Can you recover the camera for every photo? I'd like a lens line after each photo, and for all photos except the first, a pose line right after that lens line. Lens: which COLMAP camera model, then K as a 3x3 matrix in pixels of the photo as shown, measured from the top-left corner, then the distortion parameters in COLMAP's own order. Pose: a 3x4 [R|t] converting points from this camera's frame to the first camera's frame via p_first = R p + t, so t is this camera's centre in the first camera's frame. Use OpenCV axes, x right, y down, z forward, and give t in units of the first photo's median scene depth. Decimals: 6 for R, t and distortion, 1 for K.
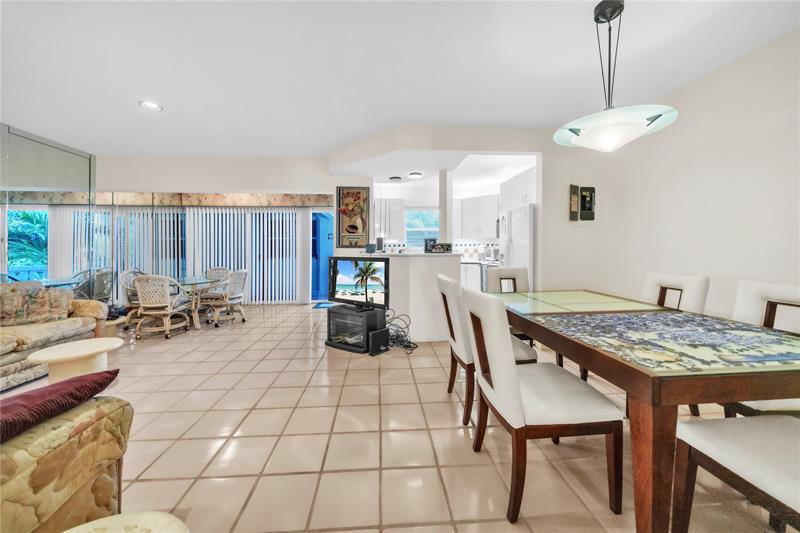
lens RADIAL K [[284.3, 0, 393.5], [0, 284.3, 241.9], [0, 0, 1]] dist [0.013875, -0.000031]
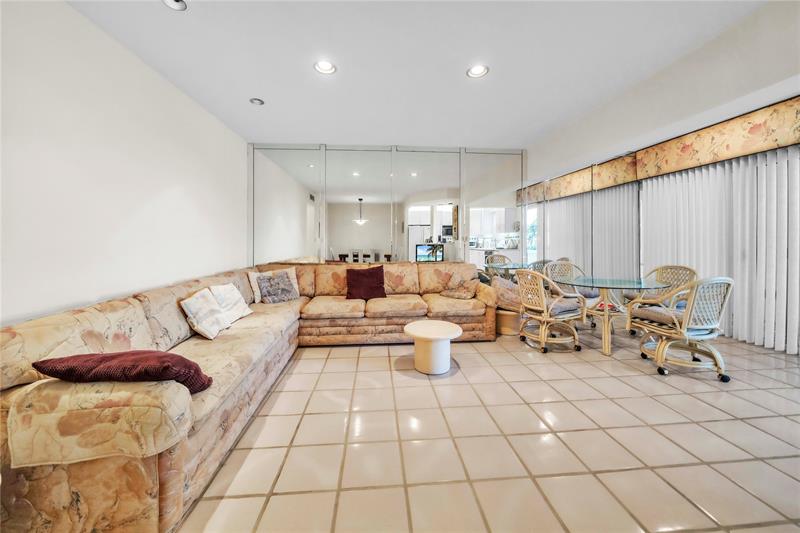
lens RADIAL K [[284.3, 0, 393.5], [0, 284.3, 241.9], [0, 0, 1]] dist [0.013875, -0.000031]
pose [[-0.002169, 0.014135, -0.999898, 0.001942], [0.023088, 0.999634, 0.014082, 0.012637], [0.999731, -0.023056, -0.002494, 0.676759]]
